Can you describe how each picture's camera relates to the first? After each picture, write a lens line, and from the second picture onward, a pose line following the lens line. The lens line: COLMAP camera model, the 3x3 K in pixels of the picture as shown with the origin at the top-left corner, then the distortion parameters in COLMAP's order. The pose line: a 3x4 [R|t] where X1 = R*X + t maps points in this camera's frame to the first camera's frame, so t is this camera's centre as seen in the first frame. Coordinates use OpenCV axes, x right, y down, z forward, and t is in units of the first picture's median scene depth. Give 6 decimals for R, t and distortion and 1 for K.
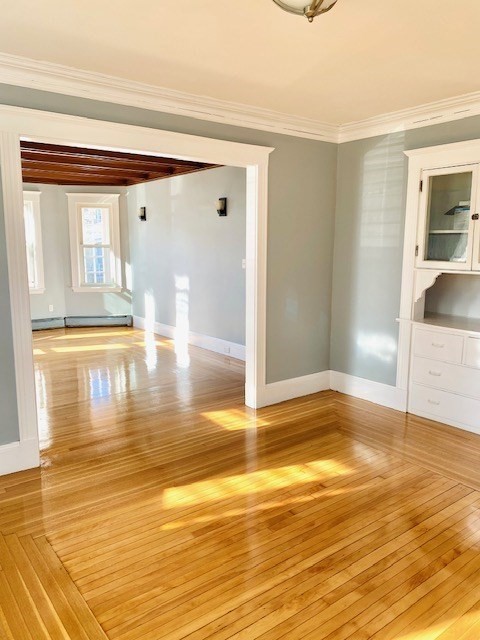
lens RADIAL K [[495.4, 0, 240.0], [0, 495.4, 320.0], [0, 0, 1]] dist [-0.003394, -0.003229]
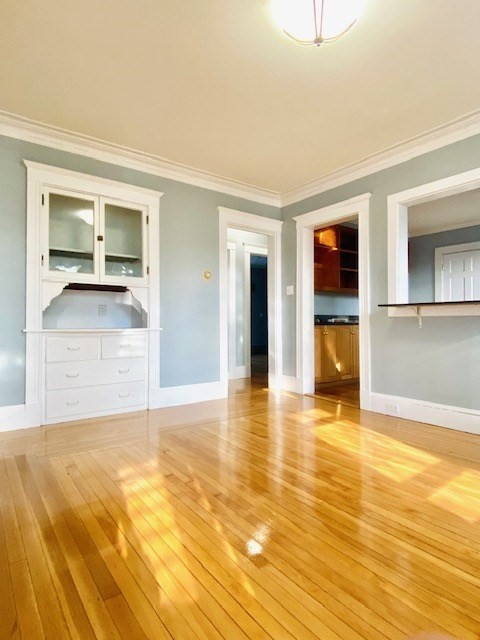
lens RADIAL K [[362.2, 0, 240.0], [0, 362.2, 320.0], [0, 0, 1]] dist [0.000115, -0.000286]
pose [[0.017508, -0.001431, 0.999846, -0.398061], [0.170469, 0.985362, -0.001575, 0.053525], [-0.985208, 0.170470, 0.017495, 0.625016]]
